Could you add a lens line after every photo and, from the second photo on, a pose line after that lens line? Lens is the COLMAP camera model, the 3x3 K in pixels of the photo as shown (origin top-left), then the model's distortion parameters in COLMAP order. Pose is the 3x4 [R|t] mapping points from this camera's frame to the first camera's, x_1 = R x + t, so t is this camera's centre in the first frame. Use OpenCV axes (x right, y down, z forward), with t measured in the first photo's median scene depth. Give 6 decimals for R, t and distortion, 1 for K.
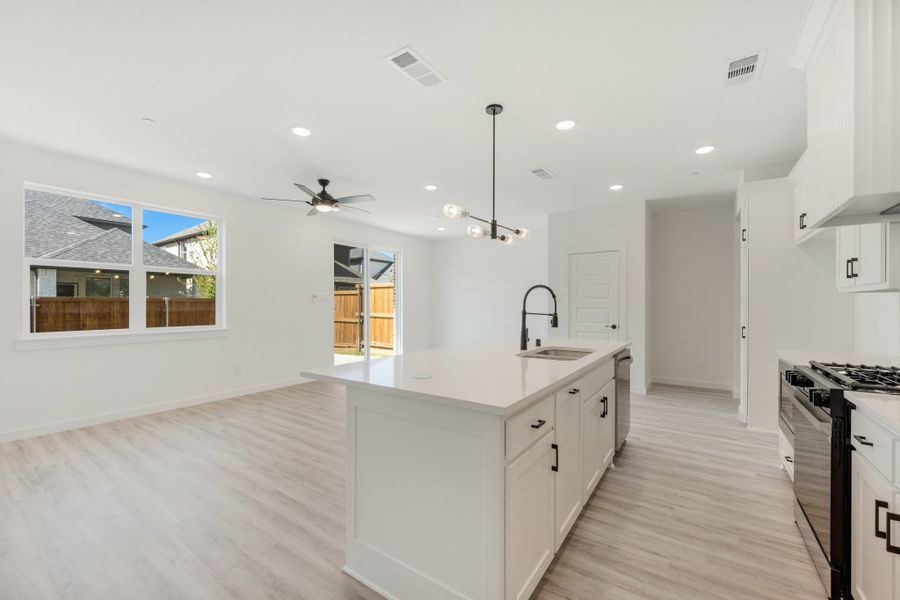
lens RADIAL K [[366.2, 0, 444.7], [0, 366.2, 304.3], [0, 0, 1]] dist [-0.001478, 0.000061]
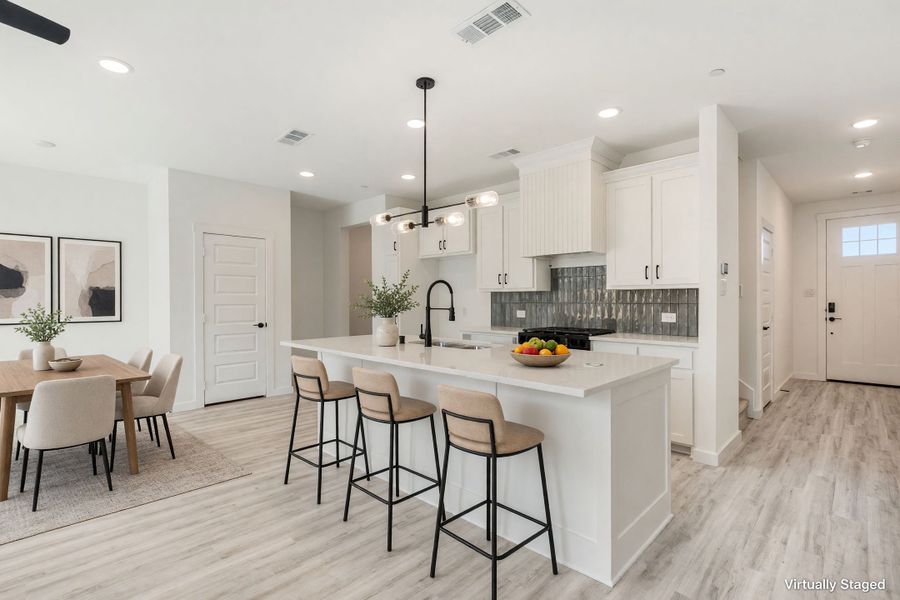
lens RADIAL K [[415.9, 0, 450.0], [0, 415.9, 300.0], [0, 0, 1]] dist [-0.004458, -0.000665]
pose [[0.172921, -0.005709, 0.984919, -0.601216], [0.004007, 0.999979, 0.005093, -0.002895], [-0.984928, 0.003065, 0.172940, 0.532206]]
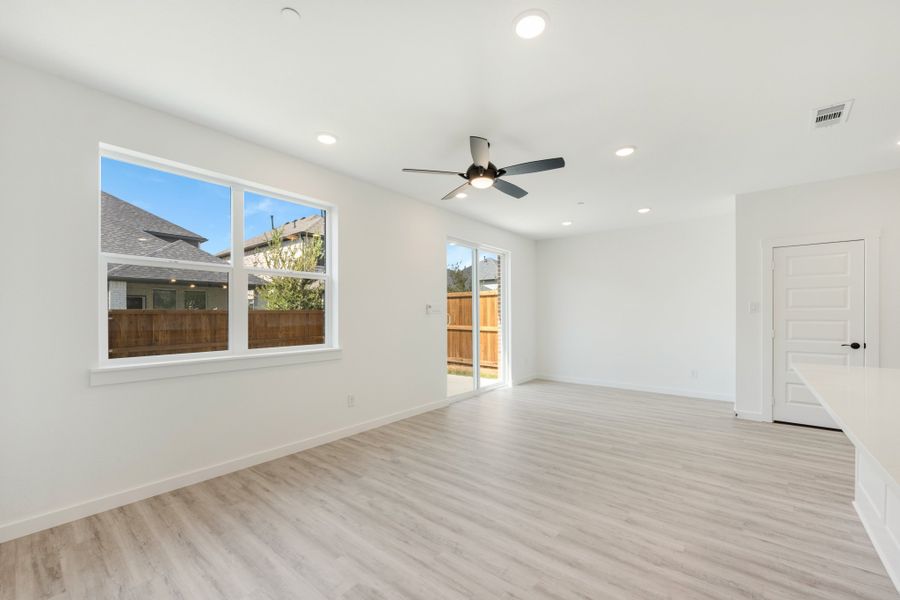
lens RADIAL K [[361.2, 0, 448.8], [0, 361.2, 313.6], [0, 0, 1]] dist [0.000078, -0.000120]
pose [[0.996749, -0.005207, -0.080401, -0.374031], [0.004872, 0.999979, -0.004354, -0.003281], [0.080422, 0.003948, 0.996753, 0.316234]]
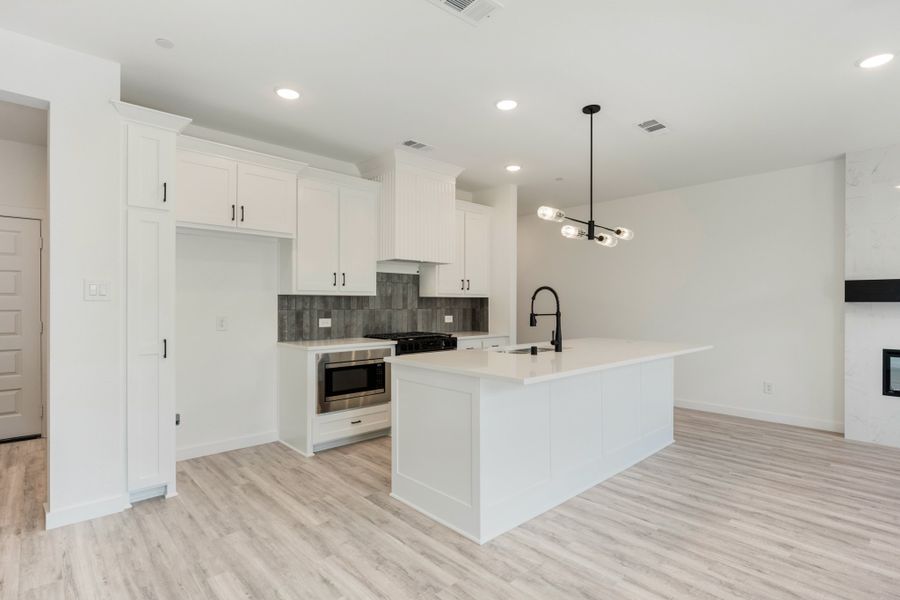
lens RADIAL K [[447.3, 0, 447.4], [0, 447.3, 305.6], [0, 0, 1]] dist [-0.000676, -0.000446]
pose [[-0.976877, -0.006512, 0.213701, 0.176807], [-0.005672, 0.999974, 0.004544, -0.002600], [-0.213725, 0.003227, -0.976888, 1.576500]]
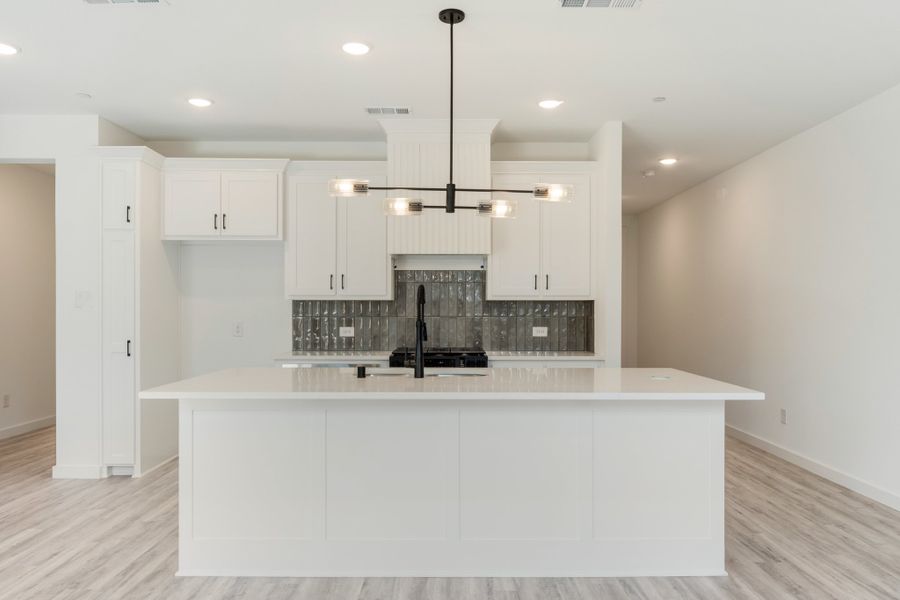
lens RADIAL K [[629.6, 0, 452.3], [0, 629.6, 311.1], [0, 0, 1]] dist [-0.001148, -0.000916]
pose [[-0.575943, -0.005276, 0.817473, -0.551909], [-0.003214, 0.999986, 0.004189, -0.004444], [-0.817484, -0.000215, -0.575952, 1.148782]]
